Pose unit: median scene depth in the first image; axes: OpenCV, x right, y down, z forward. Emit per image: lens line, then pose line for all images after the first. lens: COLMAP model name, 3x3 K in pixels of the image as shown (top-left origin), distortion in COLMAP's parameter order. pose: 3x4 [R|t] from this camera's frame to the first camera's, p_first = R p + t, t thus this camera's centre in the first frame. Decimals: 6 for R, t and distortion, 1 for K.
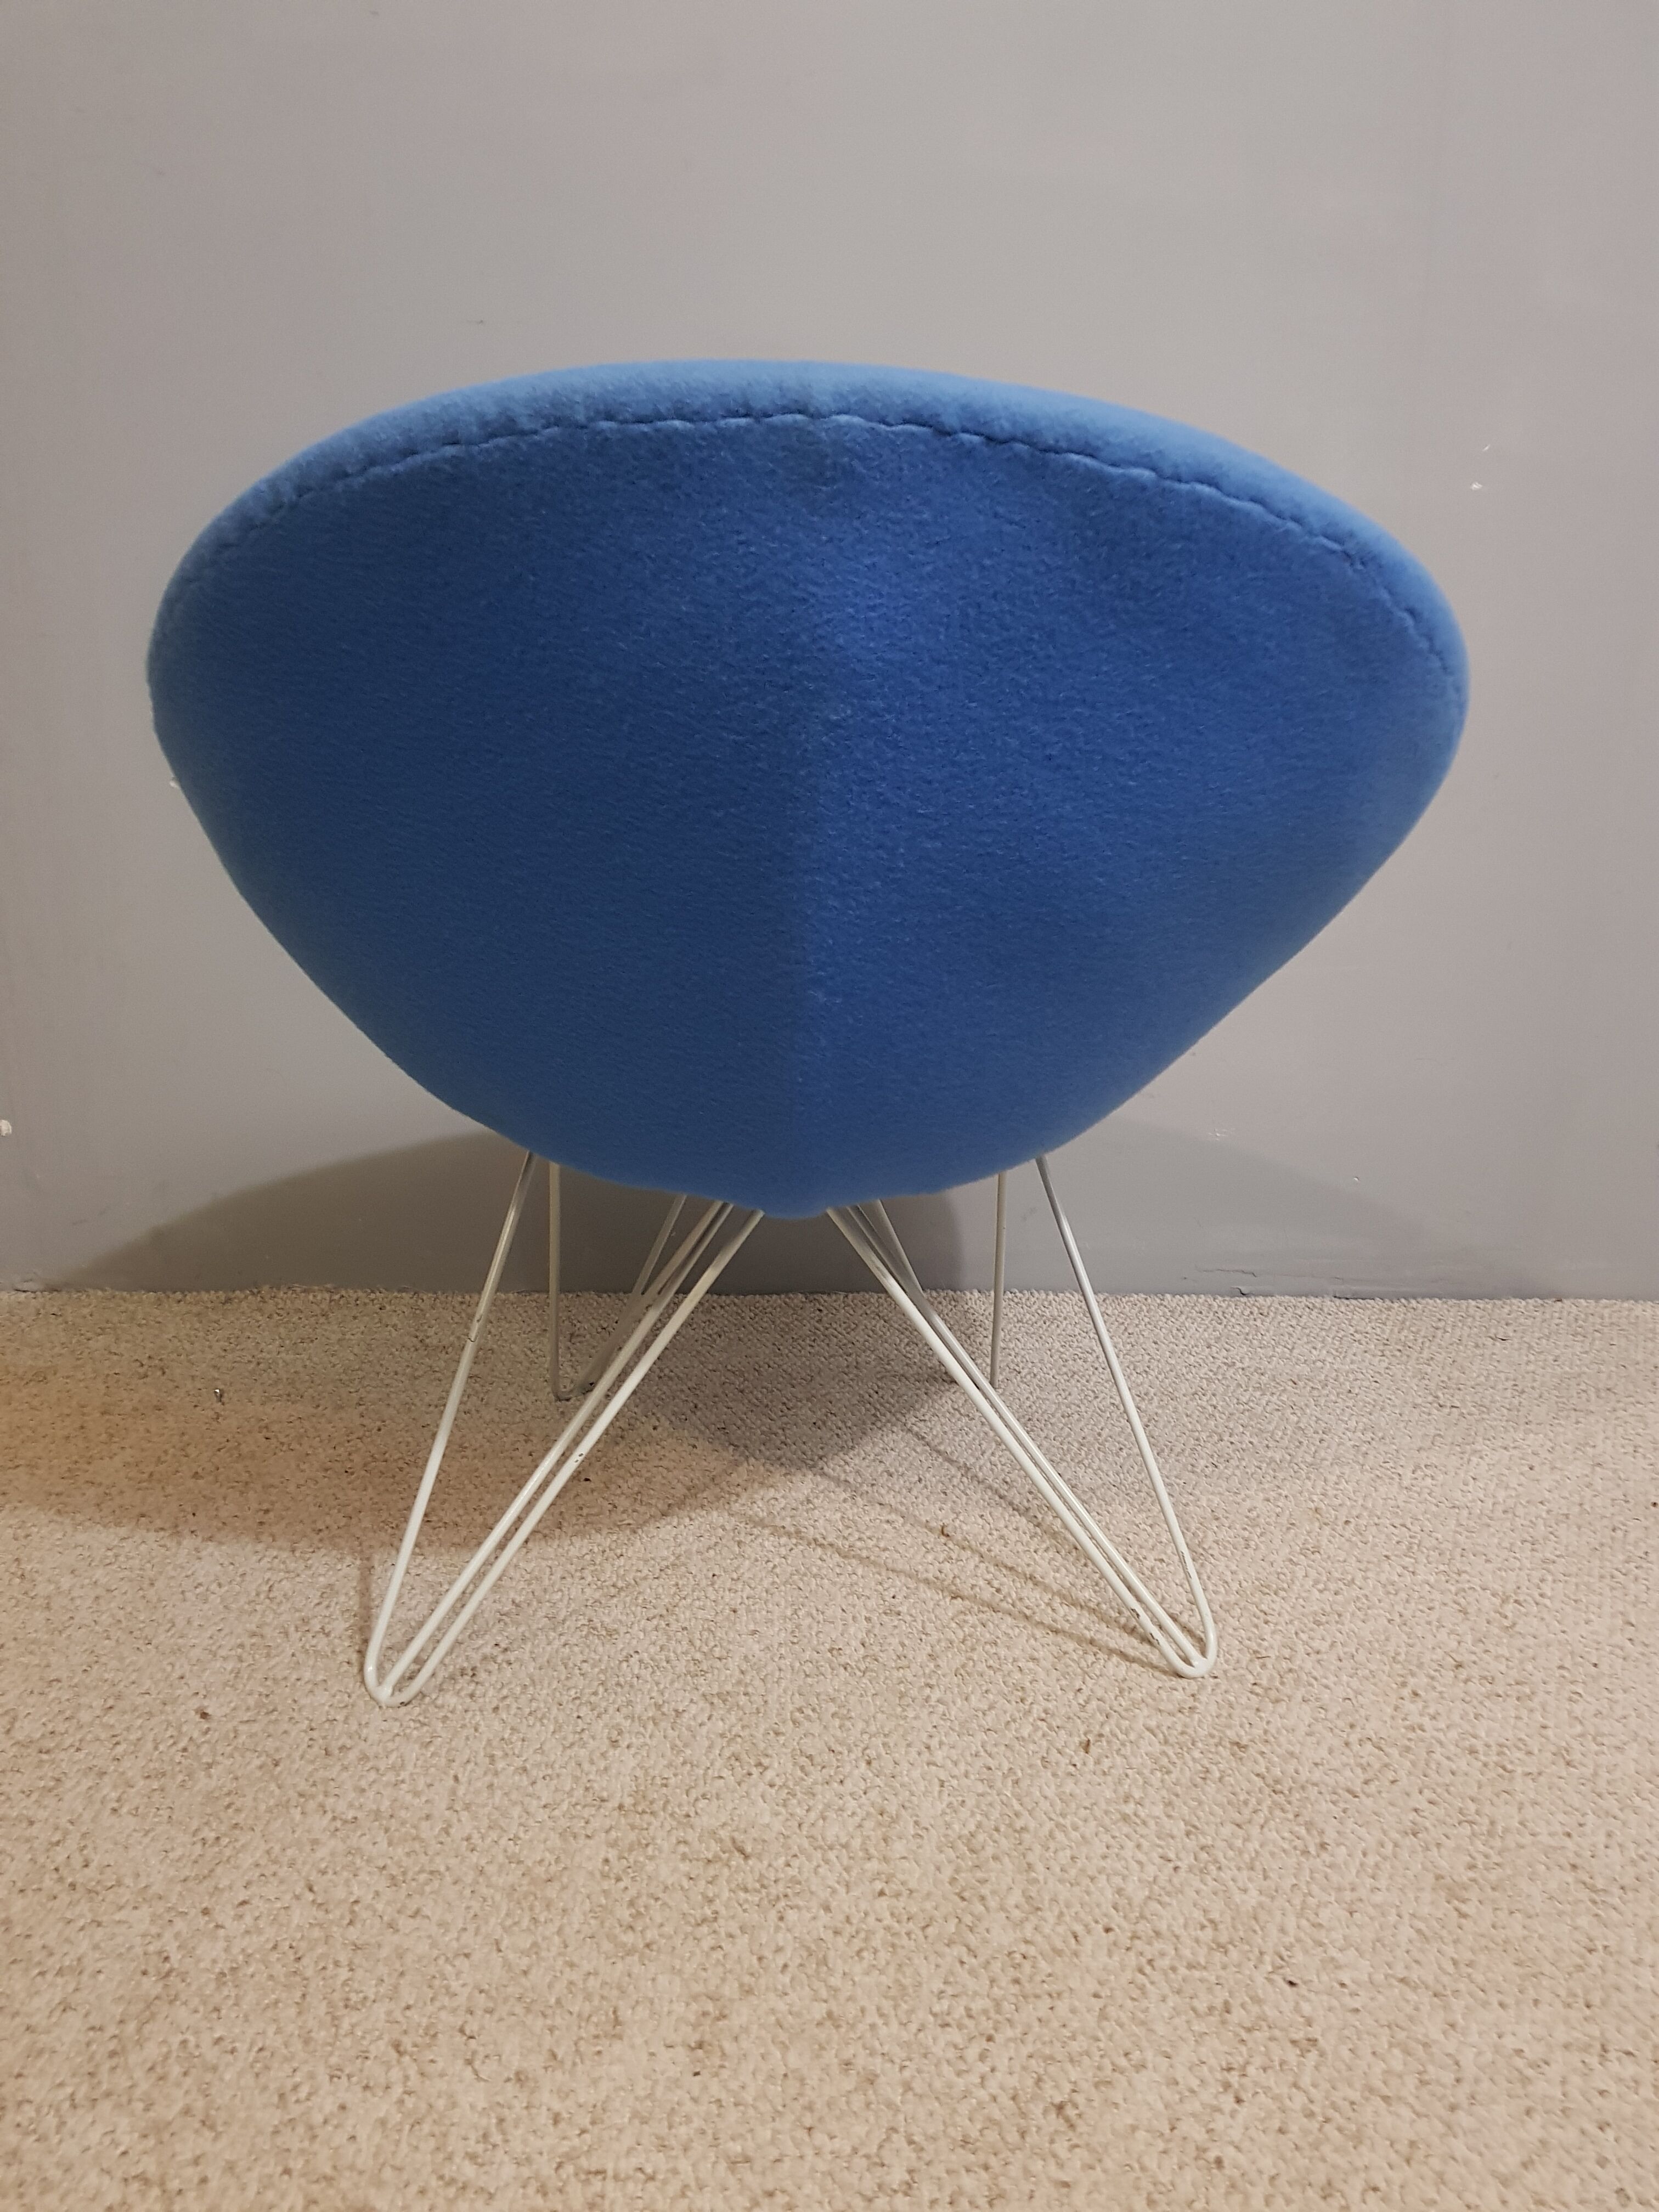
lens RADIAL K [[1713.3, 0, 847.7], [0, 1713.3, 1123.6], [0, 0, 1]] dist [0.043647, -0.087335]
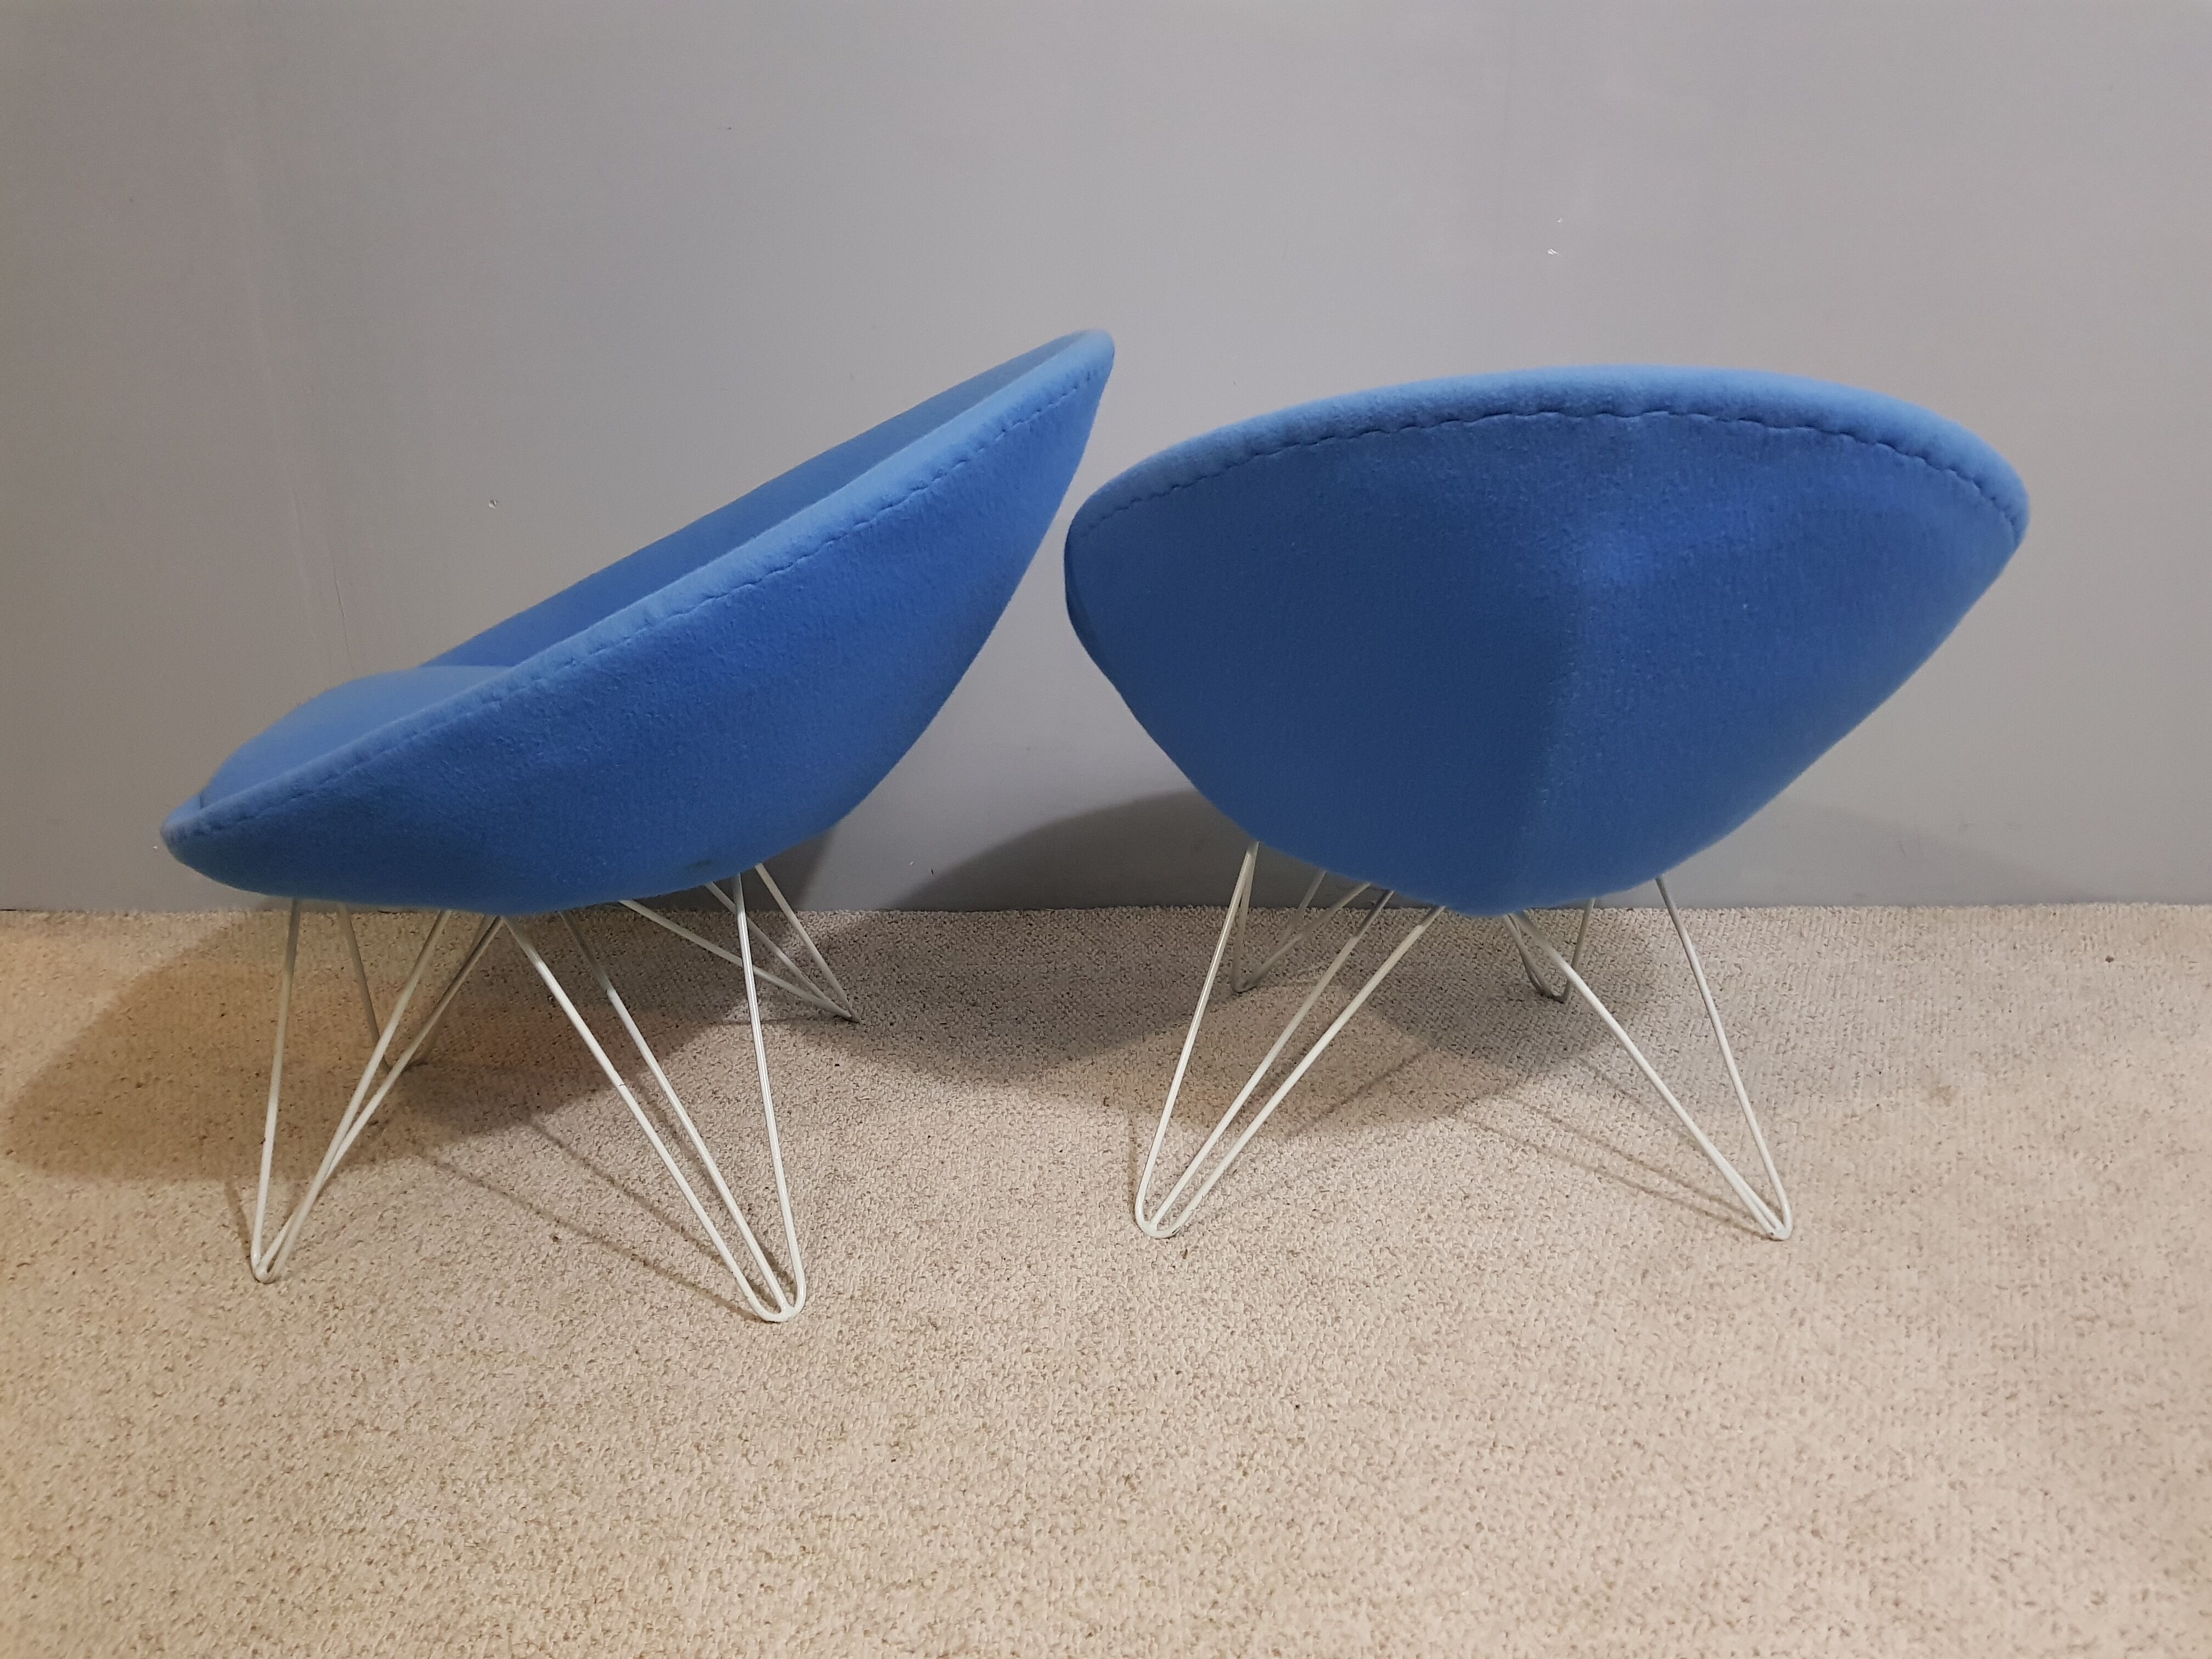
lens RADIAL K [[1713.3, 0, 1136.5], [0, 1713.3, 832.6], [0, 0, 1]] dist [0.043647, -0.087335]
pose [[0.999949, -0.008614, -0.005333, 0.120824], [0.009061, 0.995858, 0.090469, -0.120421], [0.004532, -0.090513, 0.995885, -0.404374]]
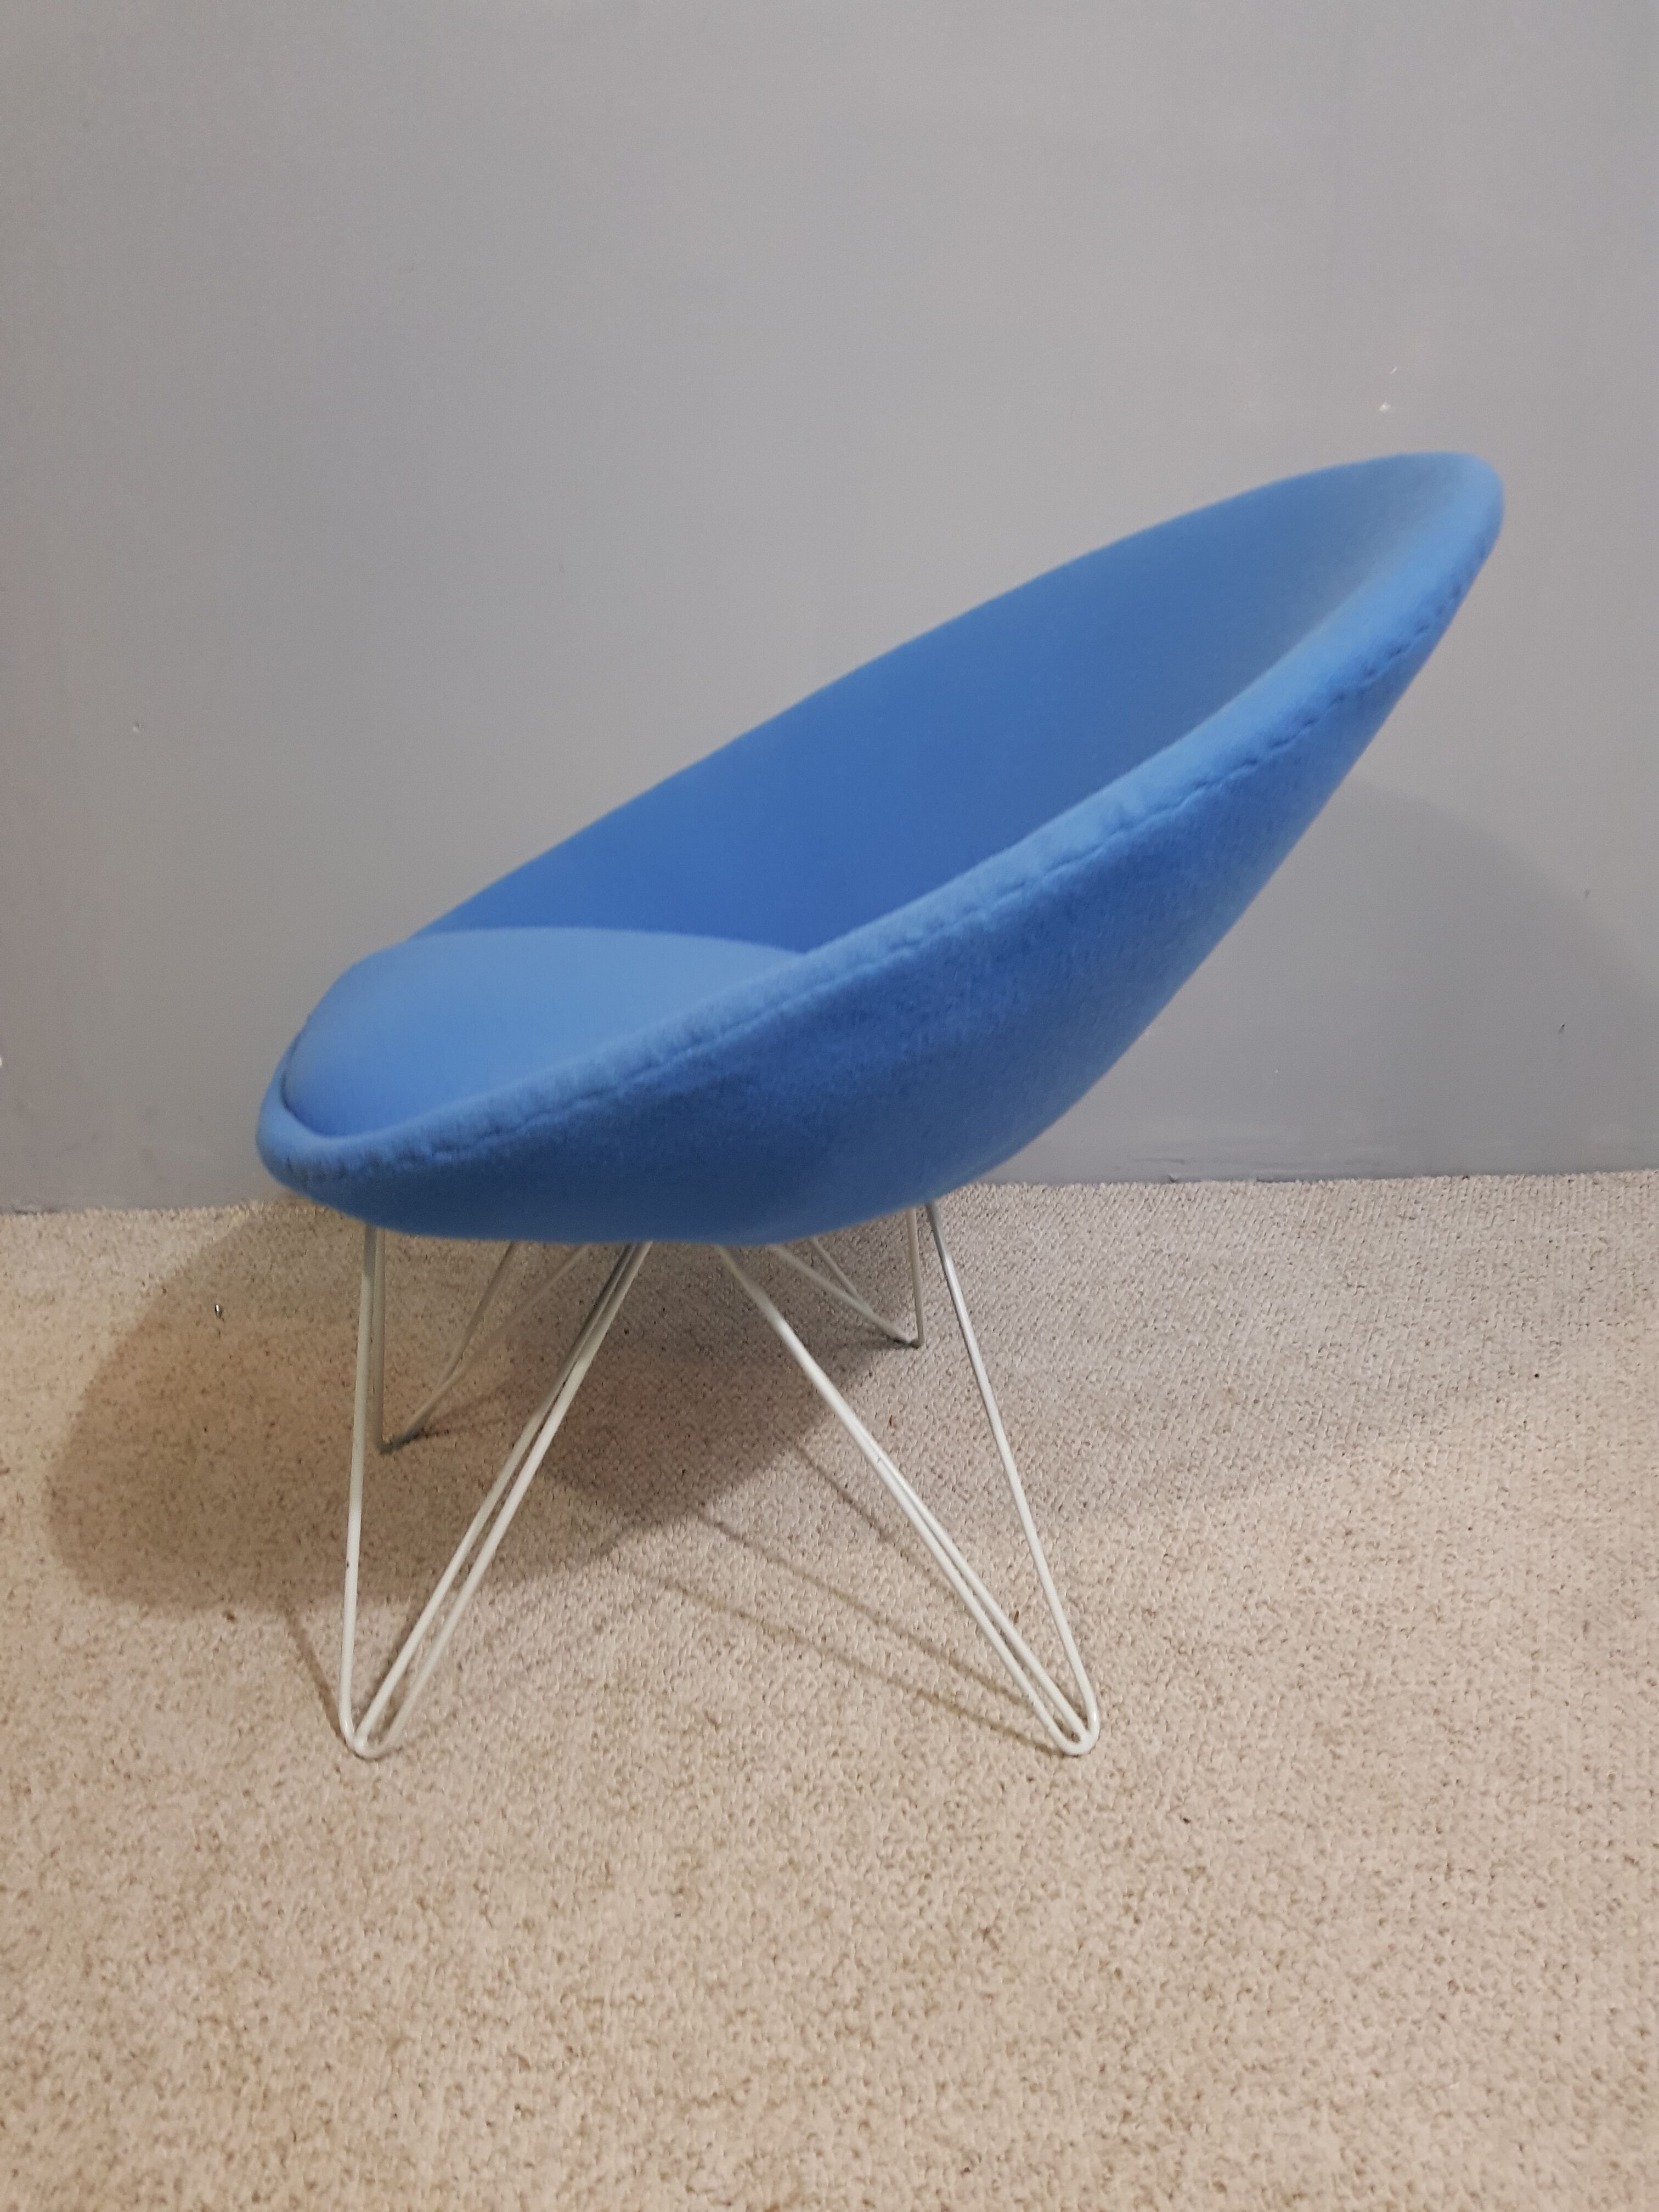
lens RADIAL K [[1713.3, 0, 847.0], [0, 1713.3, 1120.8], [0, 0, 1]] dist [0.043647, -0.087335]
pose [[0.999430, -0.029969, 0.015545, 0.021787], [0.028352, 0.995028, 0.095476, -0.082952], [-0.018329, -0.094981, 0.995310, -0.103714]]
